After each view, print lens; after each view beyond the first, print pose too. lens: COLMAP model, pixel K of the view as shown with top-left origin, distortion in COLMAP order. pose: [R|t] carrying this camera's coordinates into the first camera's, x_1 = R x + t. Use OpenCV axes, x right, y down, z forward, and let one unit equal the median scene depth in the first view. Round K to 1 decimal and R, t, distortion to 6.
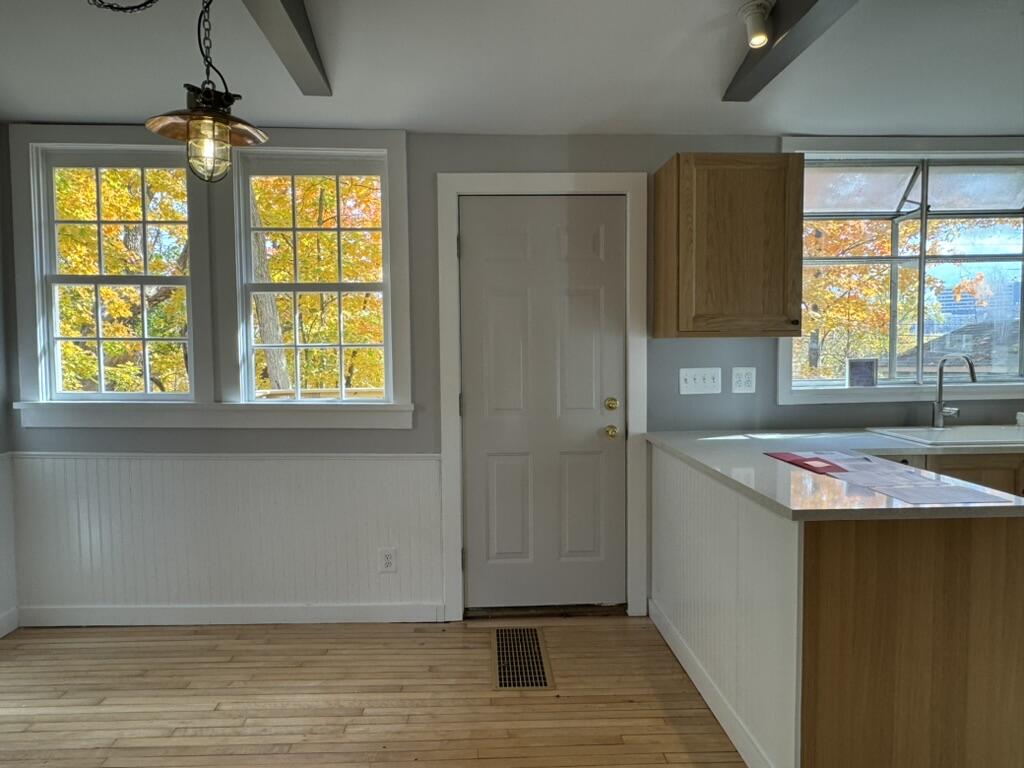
lens RADIAL K [[796.8, 0, 512.0], [0, 796.8, 384.0], [0, 0, 1]] dist [0.004126, 0.002053]
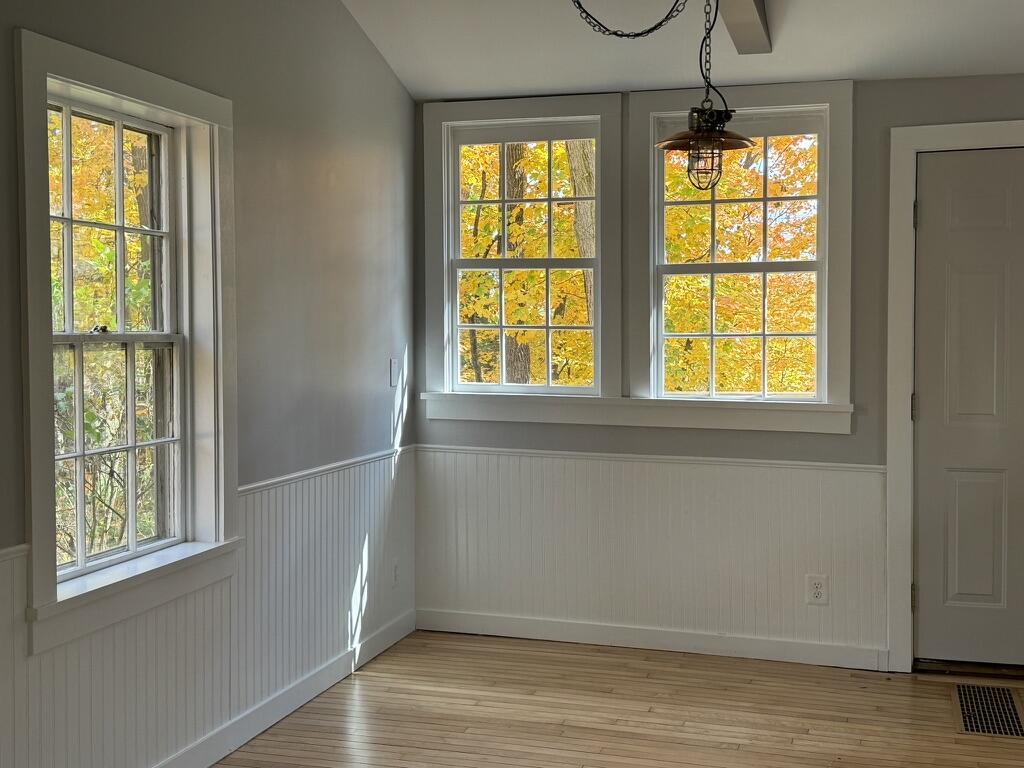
lens RADIAL K [[1204.1, 0, 512.0], [0, 1204.1, 384.0], [0, 0, 1]] dist [0.221771, -0.525592]
pose [[0.939475, 0.017434, -0.342173, -0.021447], [-0.019330, 0.999811, -0.002131, 0.013686], [0.342071, 0.008616, 0.939635, -0.338845]]
